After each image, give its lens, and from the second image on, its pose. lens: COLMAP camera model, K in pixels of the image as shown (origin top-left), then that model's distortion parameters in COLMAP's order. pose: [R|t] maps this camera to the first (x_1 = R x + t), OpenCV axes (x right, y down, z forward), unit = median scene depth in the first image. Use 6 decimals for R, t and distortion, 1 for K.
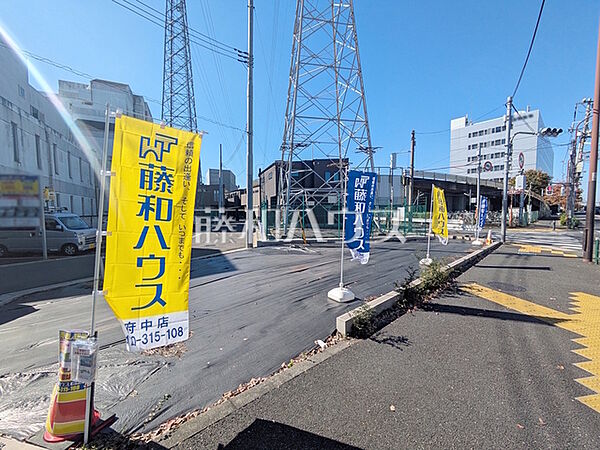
lens RADIAL K [[239.6, 0, 300.0], [0, 239.6, 225.0], [0, 0, 1]] dist [-0.013077, 0.006376]
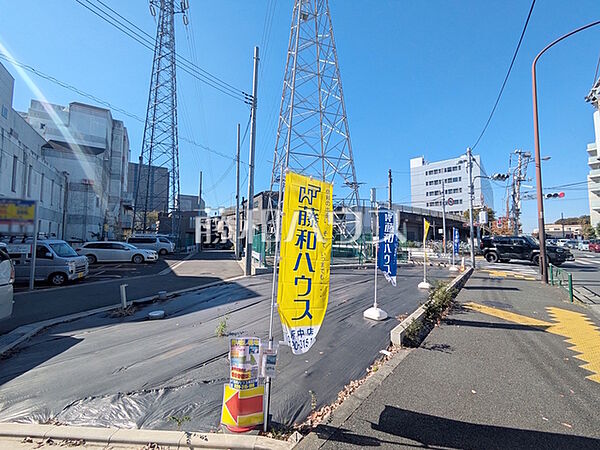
lens RADIAL K [[239.6, 0, 300.0], [0, 239.6, 225.0], [0, 0, 1]] dist [-0.013077, 0.006376]
pose [[0.991743, 0.016824, 0.127137, -0.166151], [-0.001882, 0.993160, -0.116744, 0.001097], [-0.128231, 0.115541, 0.984991, -0.063513]]
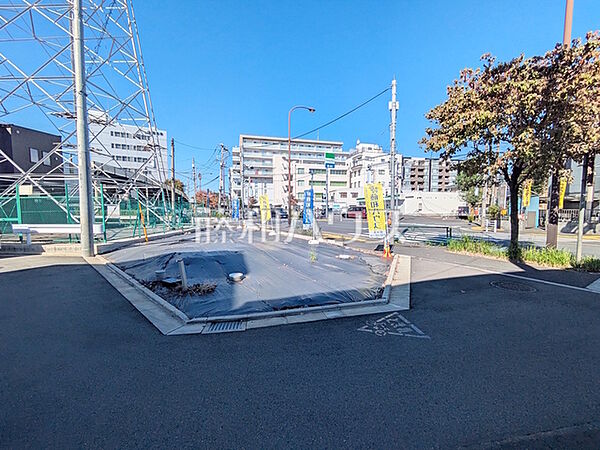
lens RADIAL K [[239.6, 0, 300.0], [0, 239.6, 225.0], [0, 0, 1]] dist [-0.013077, 0.006376]
pose [[0.189249, -0.055791, 0.980343, -1.036267], [0.049982, 0.997638, 0.047127, 0.003052], [-0.980656, 0.040081, 0.191591, 0.341059]]
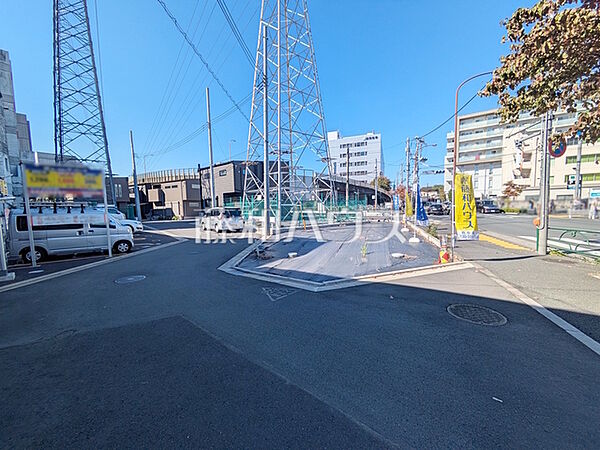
lens RADIAL K [[239.6, 0, 300.0], [0, 239.6, 225.0], [0, 0, 1]] dist [-0.013077, 0.006376]
pose [[0.877249, -0.052041, 0.477206, -0.857936], [0.045089, 0.998644, 0.026017, 0.024229], [-0.477913, -0.001306, 0.878406, -0.200576]]
